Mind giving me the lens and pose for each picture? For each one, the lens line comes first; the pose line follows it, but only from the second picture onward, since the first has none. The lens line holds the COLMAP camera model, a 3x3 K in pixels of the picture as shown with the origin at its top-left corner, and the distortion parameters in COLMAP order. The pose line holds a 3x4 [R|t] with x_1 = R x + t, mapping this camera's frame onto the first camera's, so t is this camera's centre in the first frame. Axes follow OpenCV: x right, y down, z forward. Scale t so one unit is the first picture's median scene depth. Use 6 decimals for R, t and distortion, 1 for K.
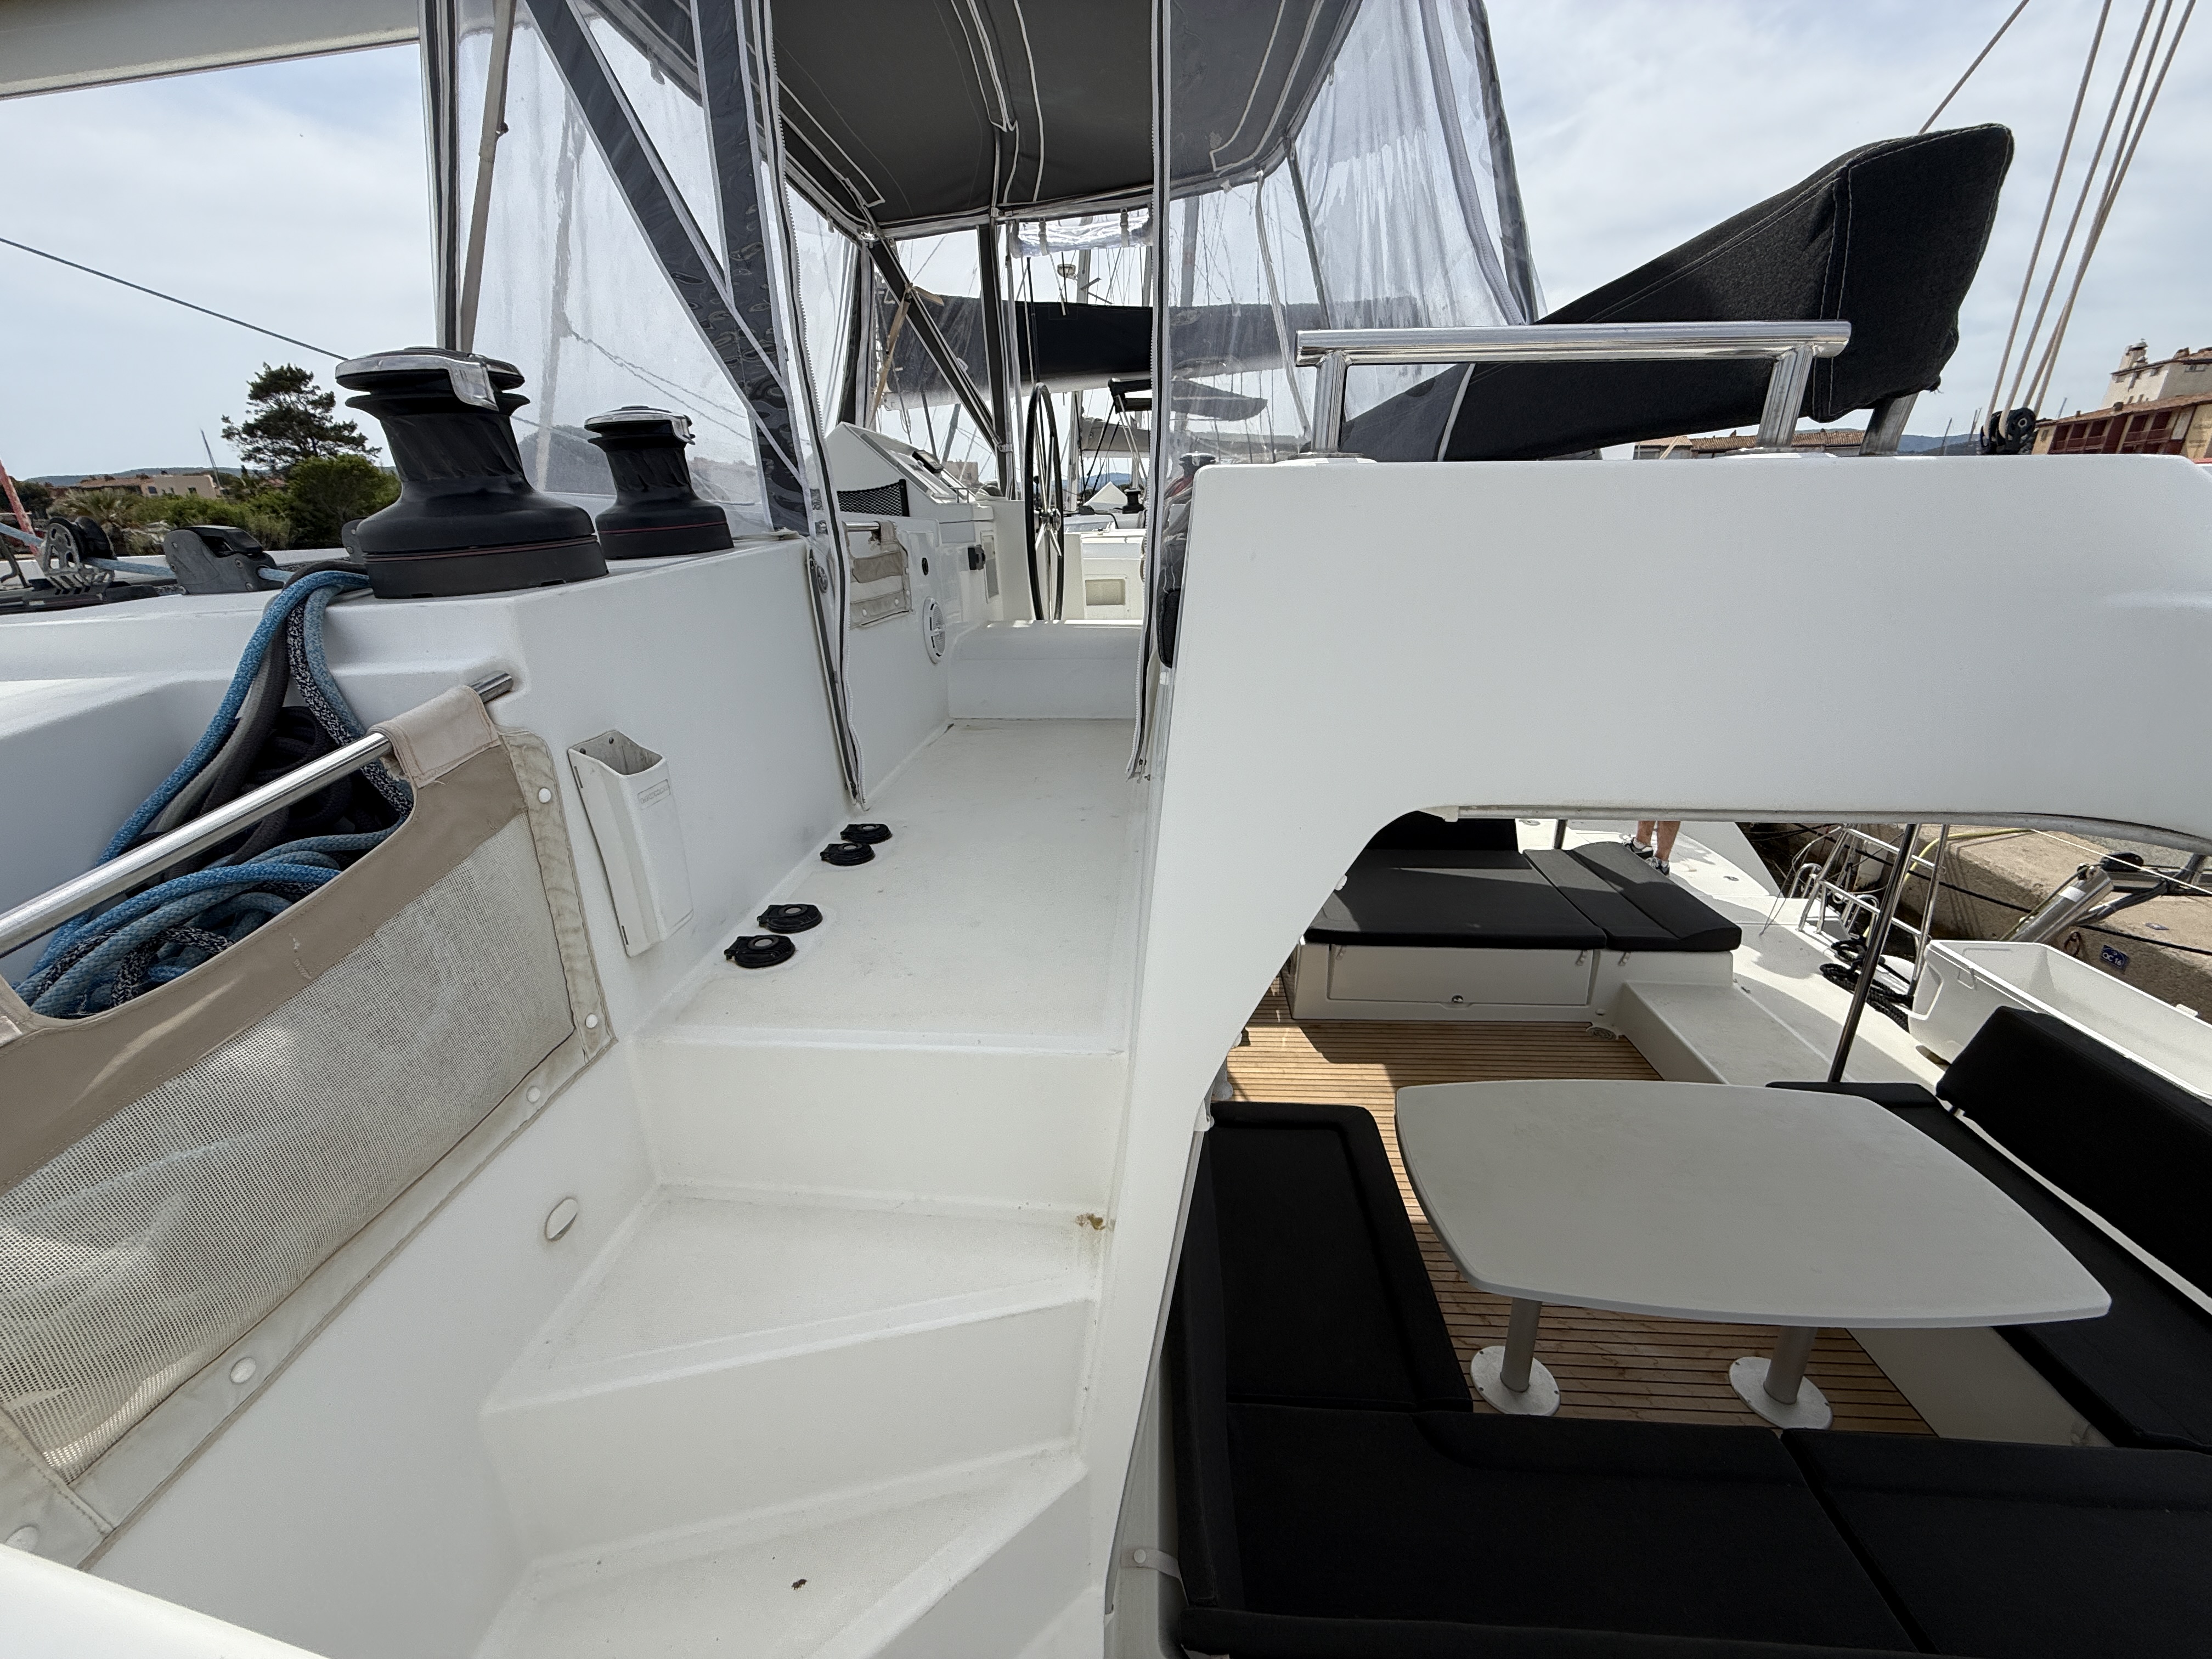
lens RADIAL K [[874.9, 0, 1101.3], [0, 874.9, 833.0], [0, 0, 1]] dist [0.001364, -0.000401]
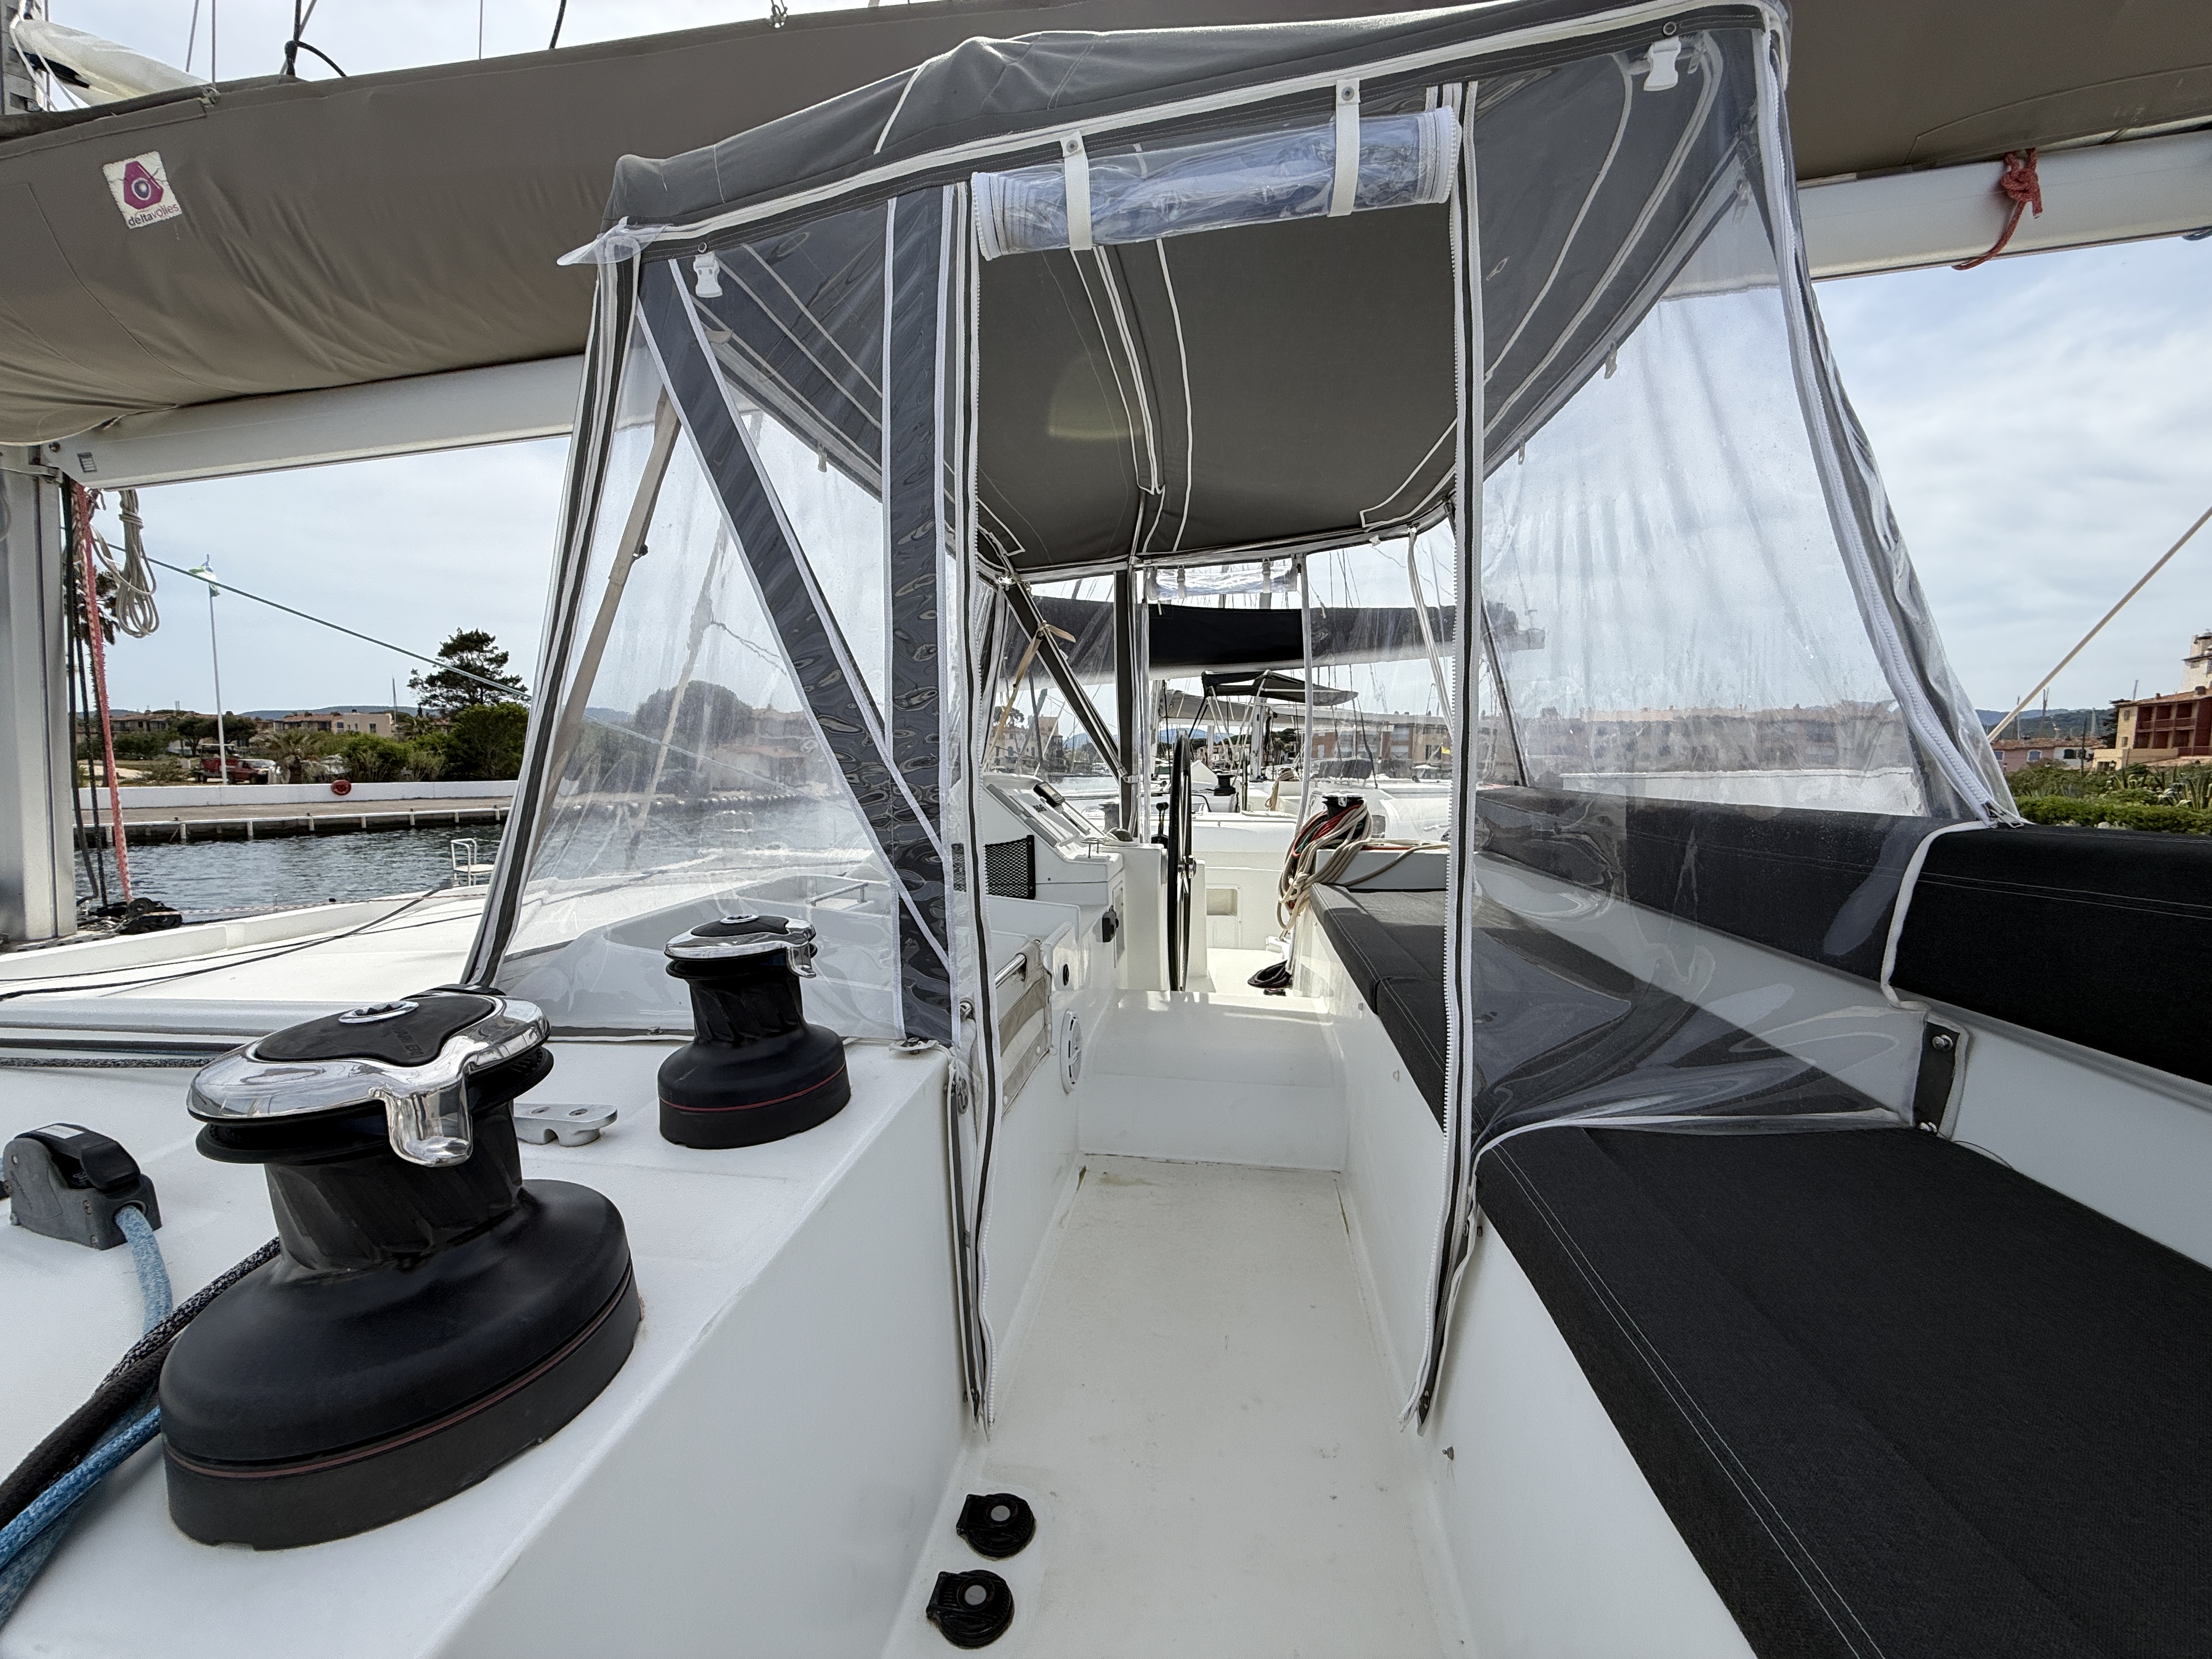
lens RADIAL K [[874.9, 0, 1099.8], [0, 874.9, 836.3], [0, 0, 1]] dist [0.001364, -0.000401]
pose [[0.996597, 0.030187, -0.076703, -0.062190], [-0.049323, 0.963948, -0.261480, -0.121443], [0.066044, 0.264373, 0.962156, 0.103650]]
